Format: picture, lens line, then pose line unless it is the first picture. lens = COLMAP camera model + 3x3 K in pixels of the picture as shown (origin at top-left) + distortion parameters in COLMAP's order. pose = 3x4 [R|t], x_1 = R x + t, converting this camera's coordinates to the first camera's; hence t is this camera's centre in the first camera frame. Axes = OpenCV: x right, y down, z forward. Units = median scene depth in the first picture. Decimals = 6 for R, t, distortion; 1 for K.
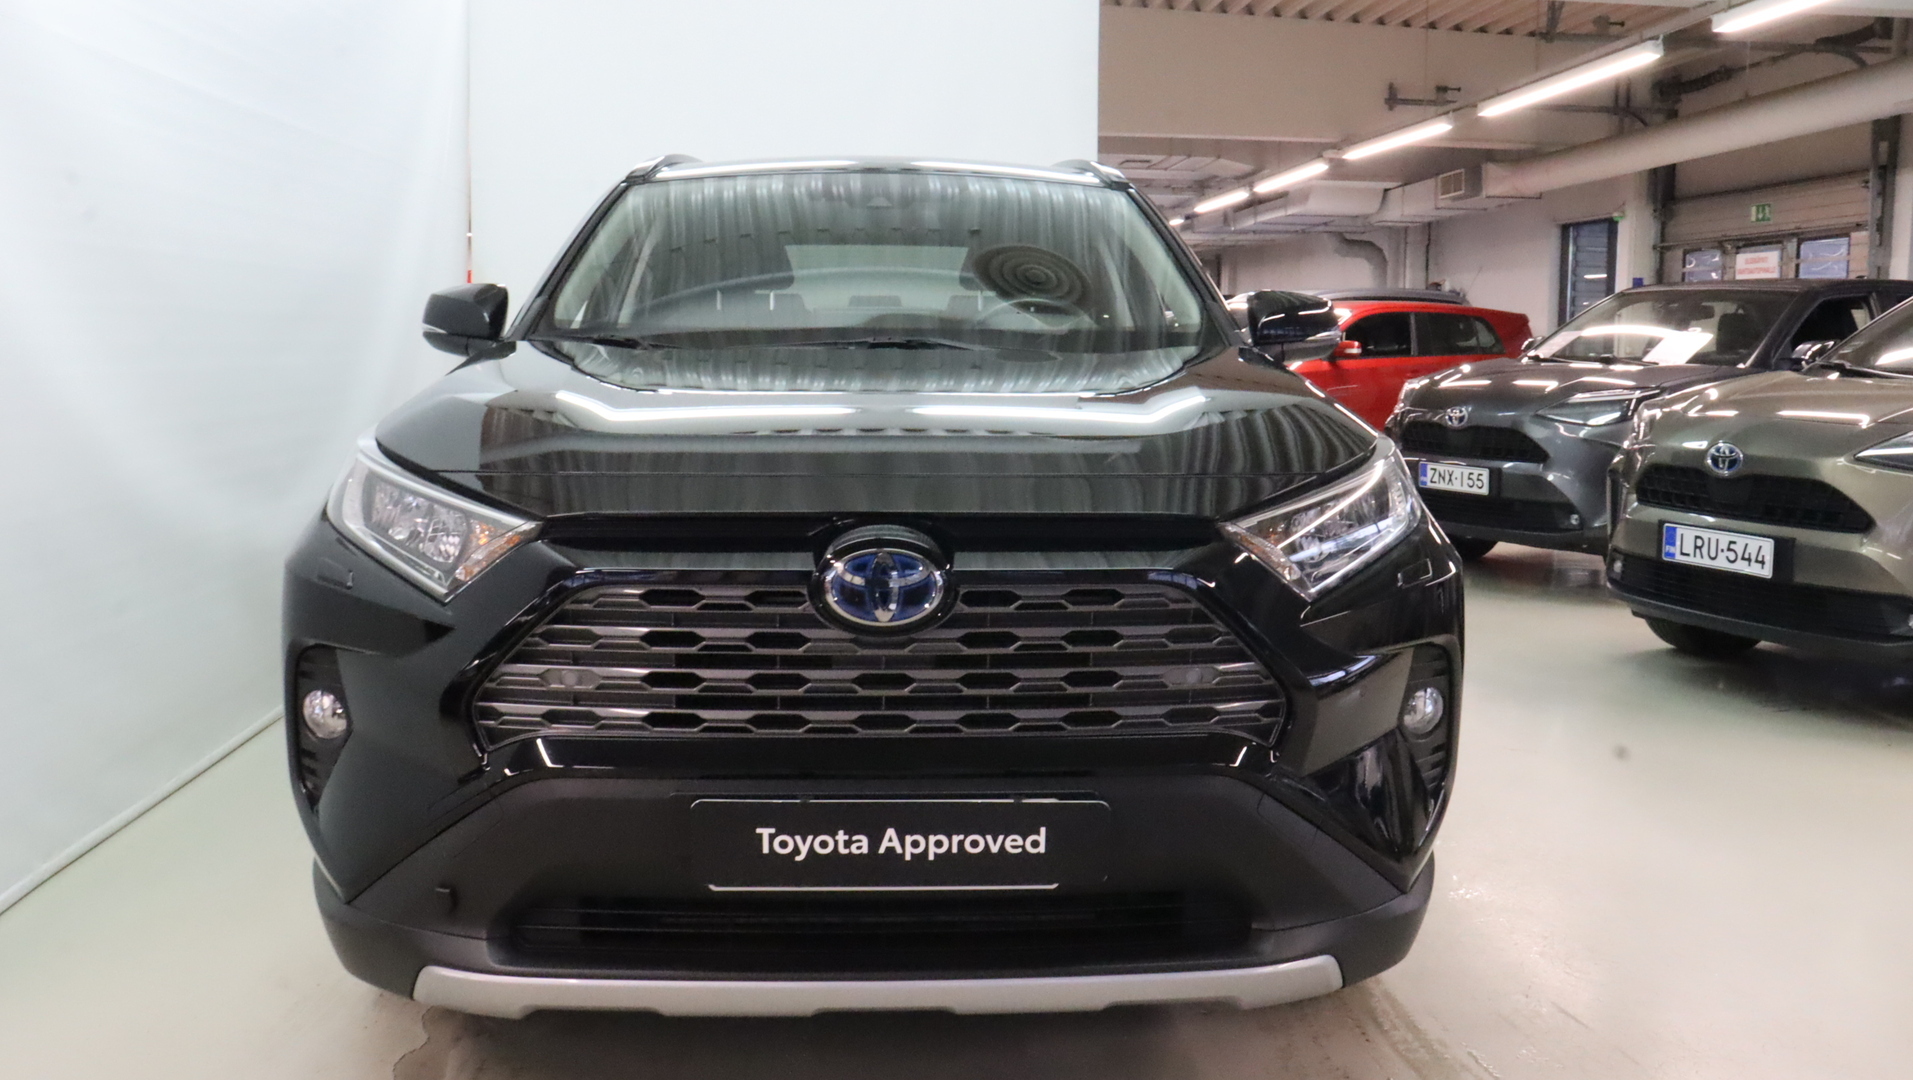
lens RADIAL K [[1554.7, 0, 951.5], [0, 1554.7, 540.1], [0, 0, 1]] dist [-0.126340, 0.091692]
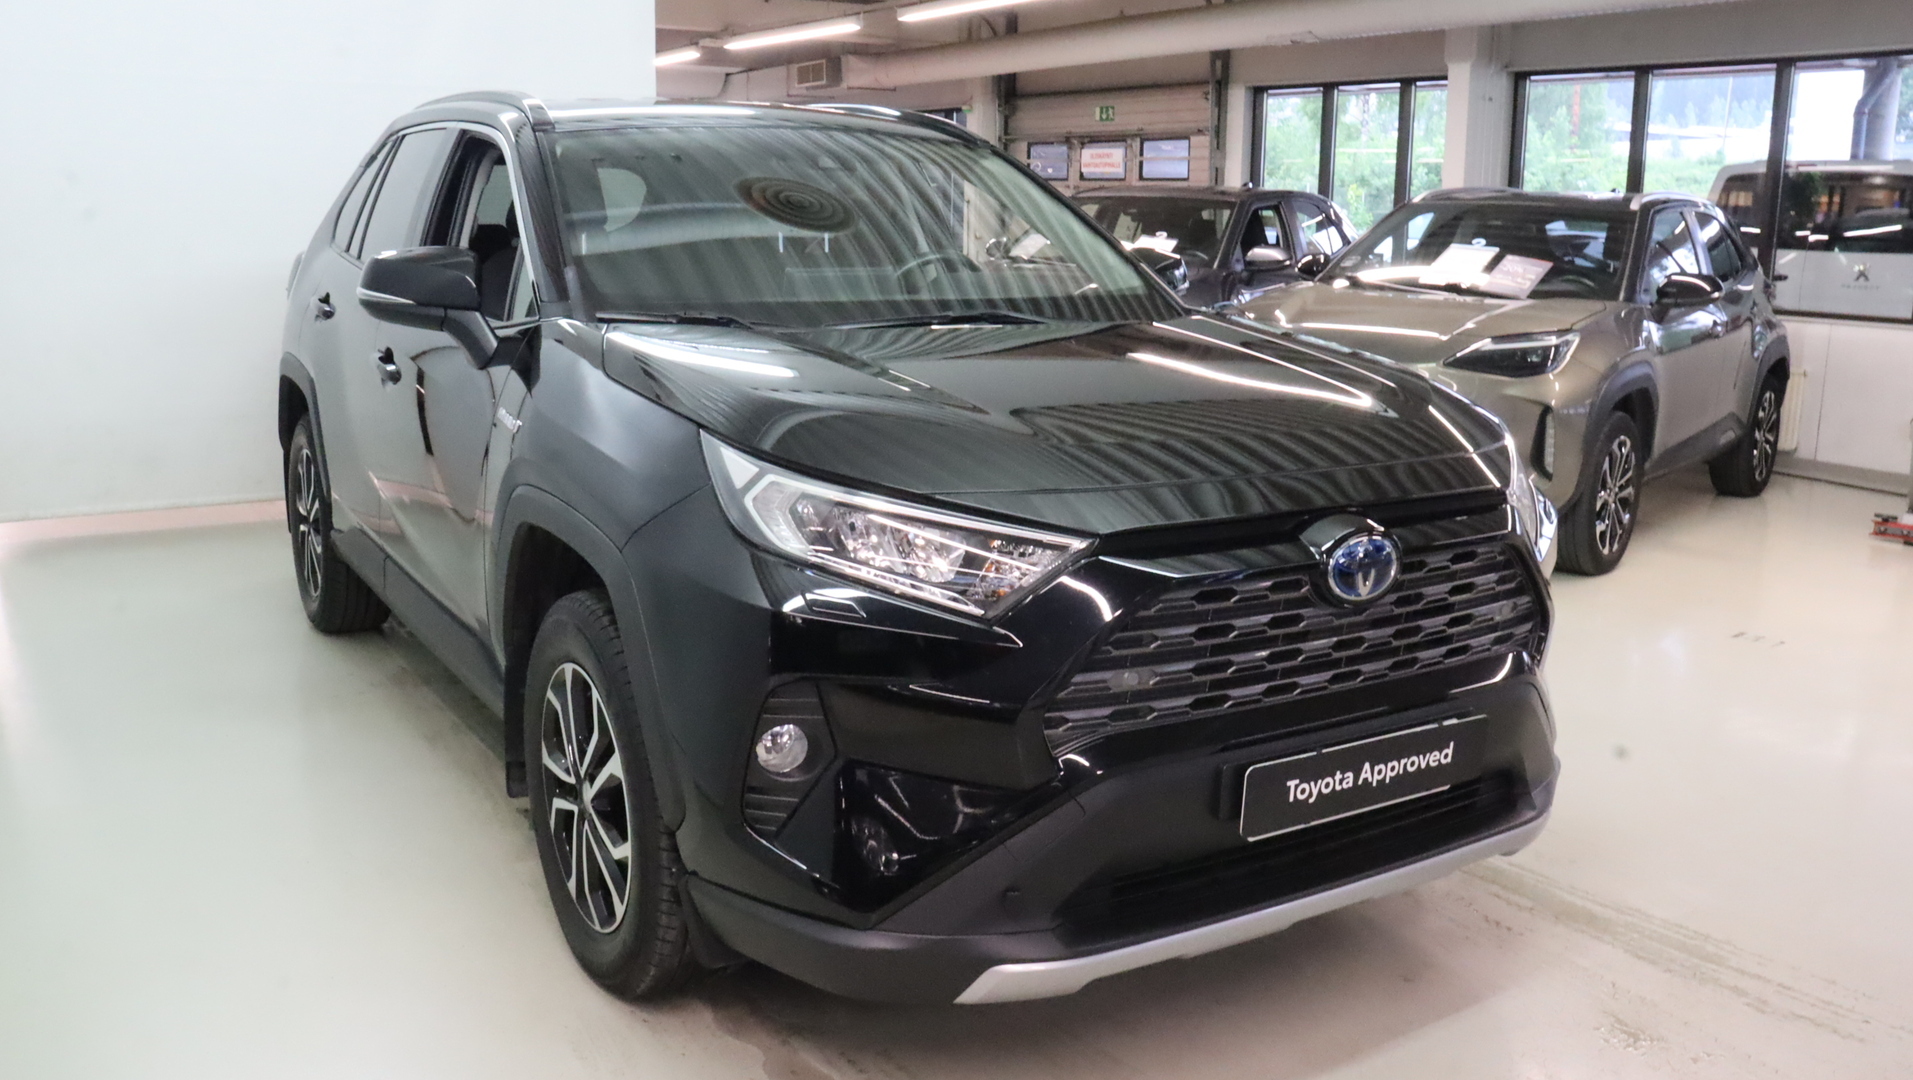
lens RADIAL K [[1554.7, 0, 970.1], [0, 1554.7, 552.7], [0, 0, 1]] dist [-0.126340, 0.091692]
pose [[0.879805, -0.097274, 0.465275, -0.862186], [0.054329, 0.993001, 0.104872, -0.123335], [-0.472219, -0.066988, 0.878932, 0.087365]]
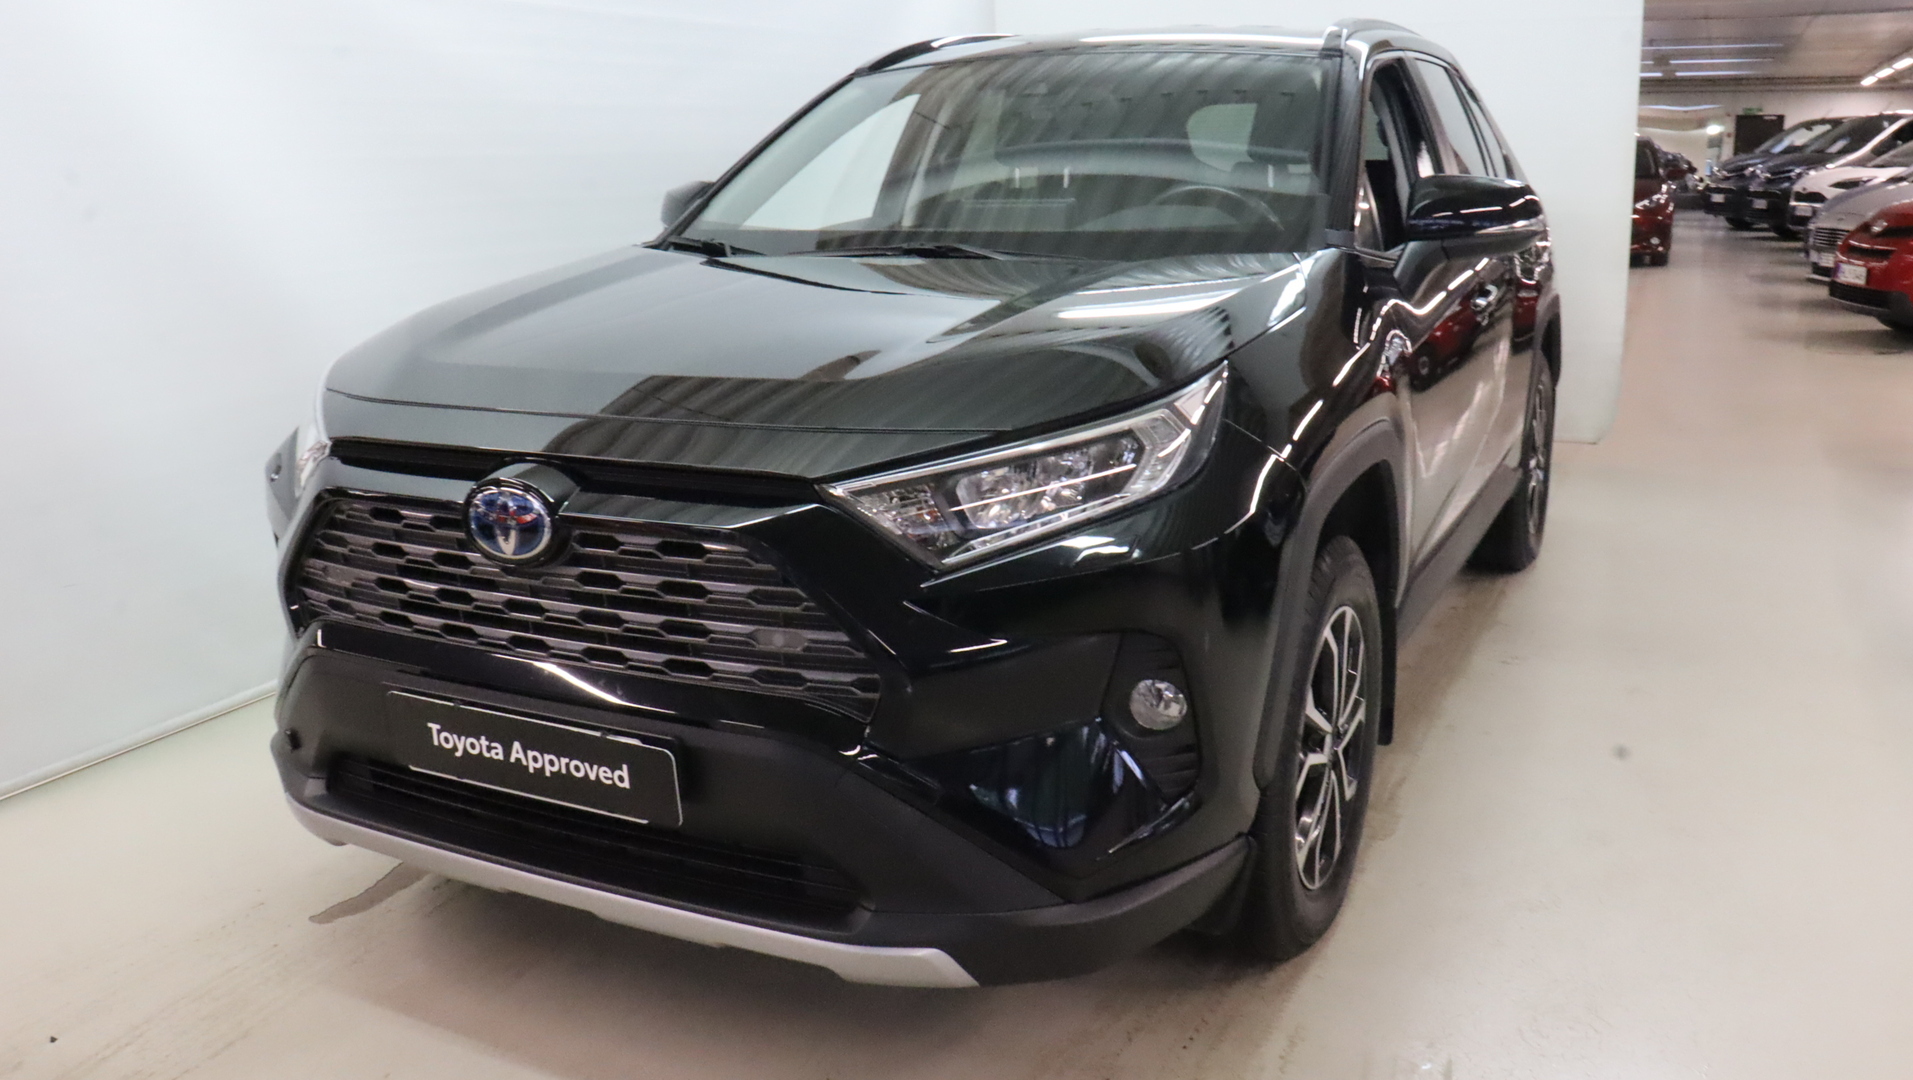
lens RADIAL K [[1554.7, 0, 965.3], [0, 1554.7, 533.9], [0, 0, 1]] dist [-0.126340, 0.091692]
pose [[0.861878, 0.093403, -0.498439, 0.761486], [-0.037830, 0.991995, 0.120477, -0.103085], [0.505702, -0.084981, 0.858513, 0.235724]]
